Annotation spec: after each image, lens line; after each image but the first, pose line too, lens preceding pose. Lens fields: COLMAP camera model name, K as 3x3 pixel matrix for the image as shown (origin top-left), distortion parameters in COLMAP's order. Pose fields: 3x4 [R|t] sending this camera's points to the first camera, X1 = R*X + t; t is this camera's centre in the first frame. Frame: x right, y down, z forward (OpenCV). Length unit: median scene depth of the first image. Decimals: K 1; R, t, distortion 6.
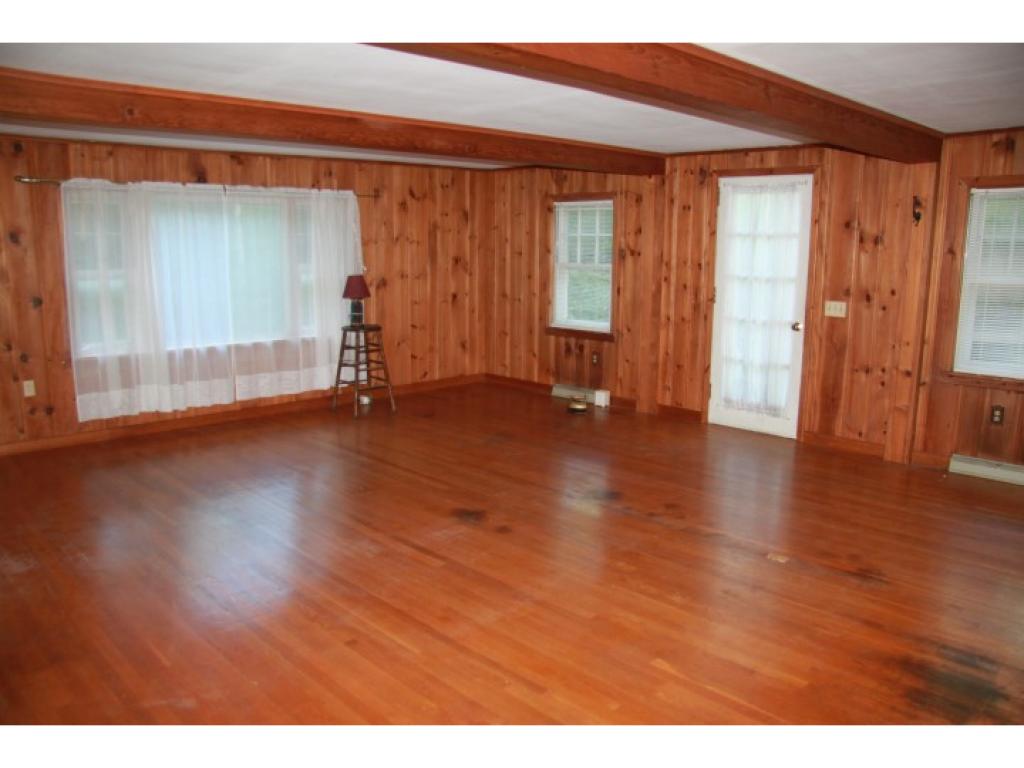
lens RADIAL K [[792.4, 0, 507.3], [0, 792.4, 380.3], [0, 0, 1]] dist [-0.164664, 0.122056]
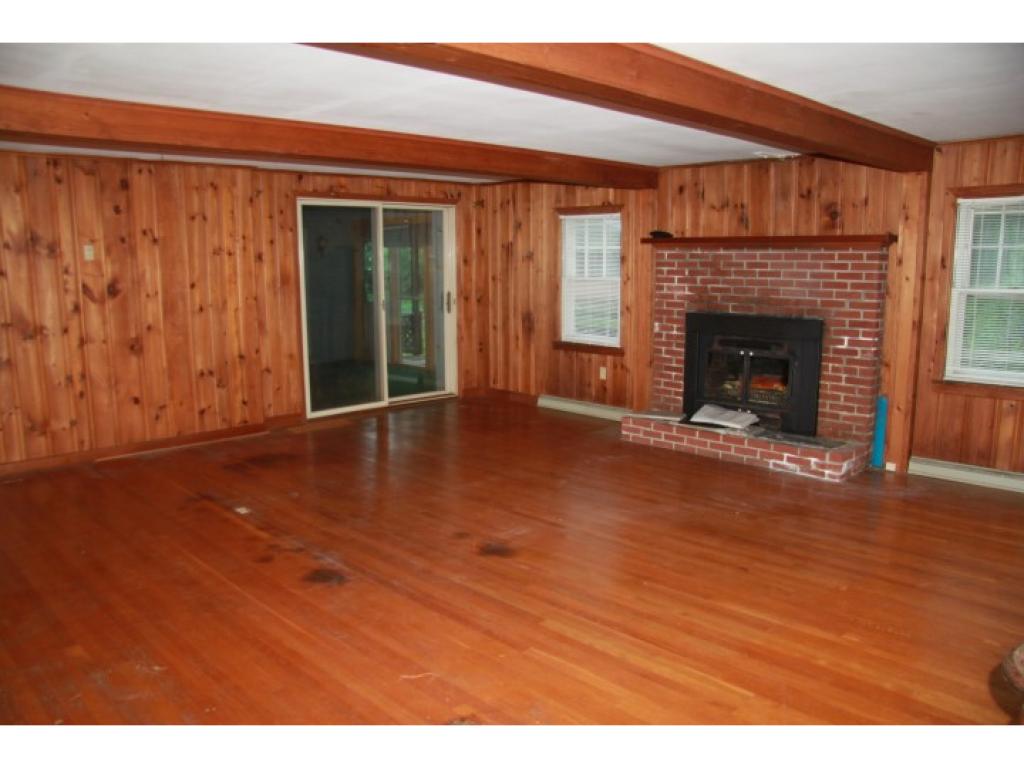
lens RADIAL K [[792.4, 0, 502.3], [0, 792.4, 388.4], [0, 0, 1]] dist [-0.164664, 0.122056]
pose [[-0.999991, -0.002616, -0.003232, -0.039500], [-0.003512, 0.947536, 0.319628, -0.232915], [0.002227, 0.319637, -0.947537, 1.391033]]
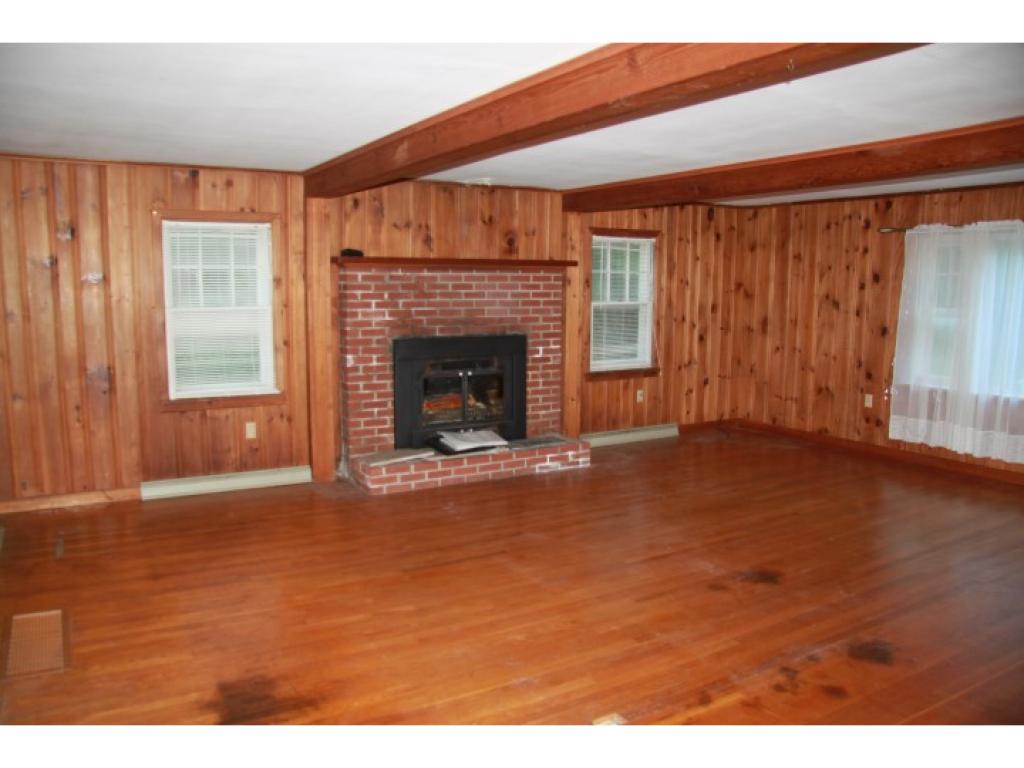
lens RADIAL K [[792.4, 0, 504.9], [0, 792.4, 387.8], [0, 0, 1]] dist [-0.164664, 0.122056]
pose [[-0.222603, 0.119332, -0.967578, 0.661335], [-0.165610, 0.973427, 0.158154, -0.104029], [0.960740, 0.195446, -0.196926, 0.649115]]
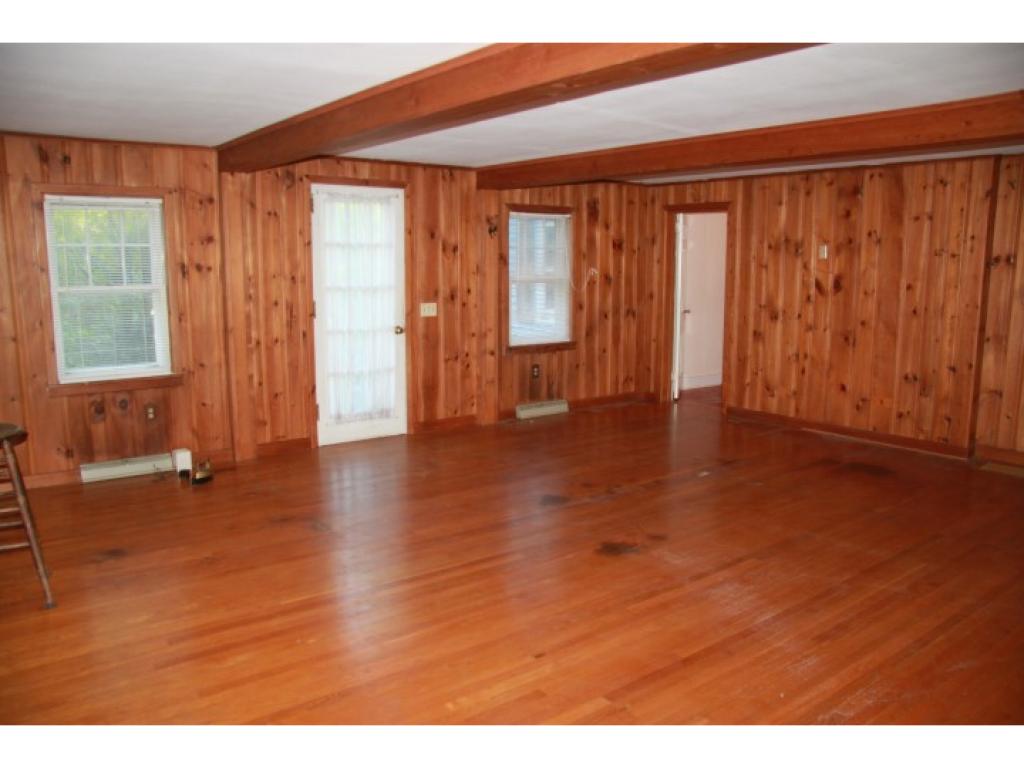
lens RADIAL K [[792.4, 0, 506.9], [0, 792.4, 389.7], [0, 0, 1]] dist [-0.164664, 0.122056]
pose [[0.102804, -0.168808, 0.980273, -0.722120], [0.163729, 0.974924, 0.150717, -0.133849], [-0.981134, 0.145005, 0.127865, 0.752716]]
